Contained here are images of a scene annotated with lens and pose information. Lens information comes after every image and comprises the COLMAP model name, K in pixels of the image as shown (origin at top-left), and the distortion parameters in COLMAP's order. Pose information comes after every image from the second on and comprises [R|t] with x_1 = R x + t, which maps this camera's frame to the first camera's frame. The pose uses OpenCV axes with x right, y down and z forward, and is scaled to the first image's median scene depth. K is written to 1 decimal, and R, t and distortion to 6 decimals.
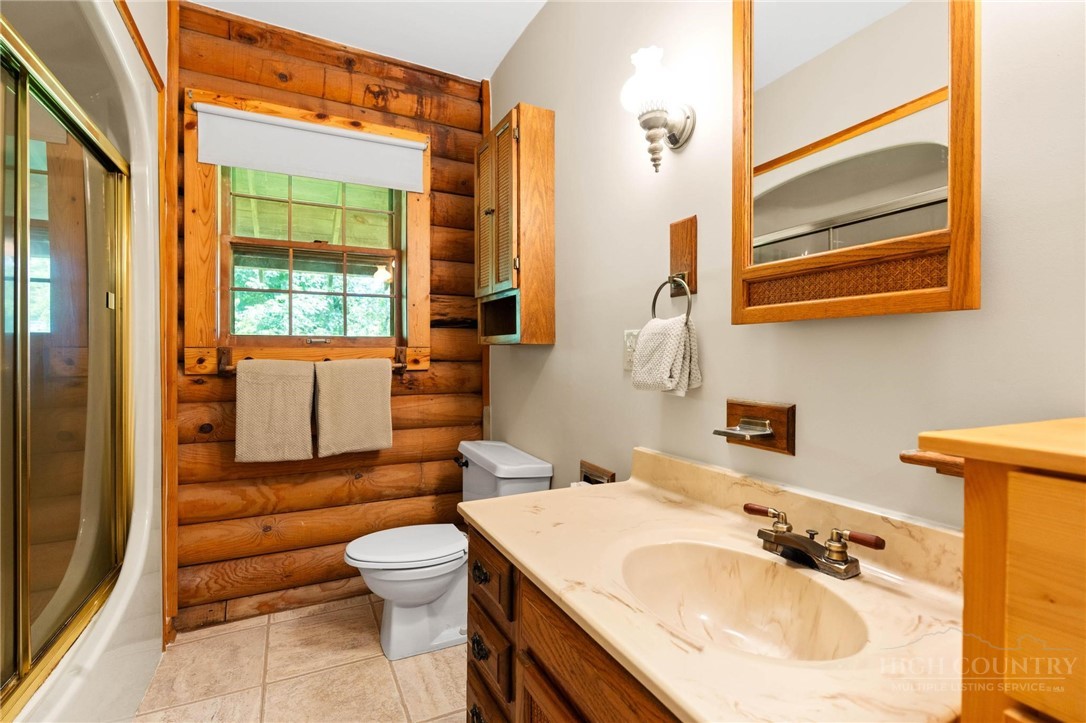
lens RADIAL K [[501.6, 0, 543.1], [0, 501.6, 357.5], [0, 0, 1]] dist [-0.003092, -0.000050]
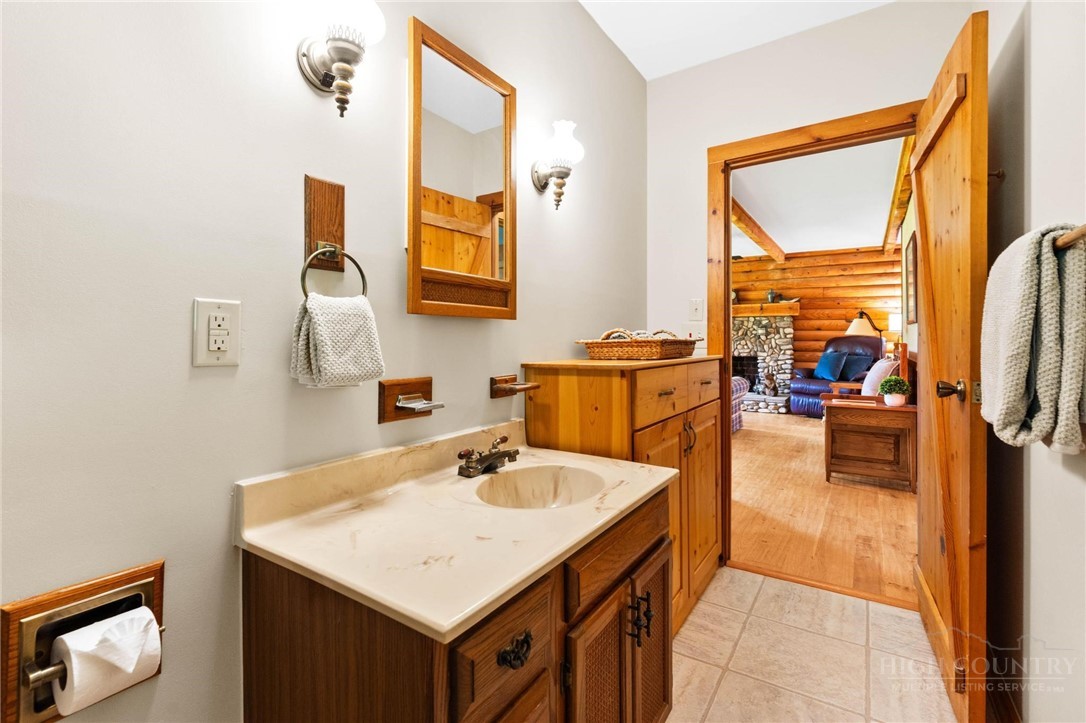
lens RADIAL K [[488.2, 0, 541.3], [0, 488.2, 337.7], [0, 0, 1]] dist [-0.000318, 0.000119]
pose [[-0.488768, -0.000459, 0.872413, -0.685972], [-0.000155, 1.000000, 0.000439, -0.010142], [-0.872414, 0.000080, -0.488768, 1.208622]]
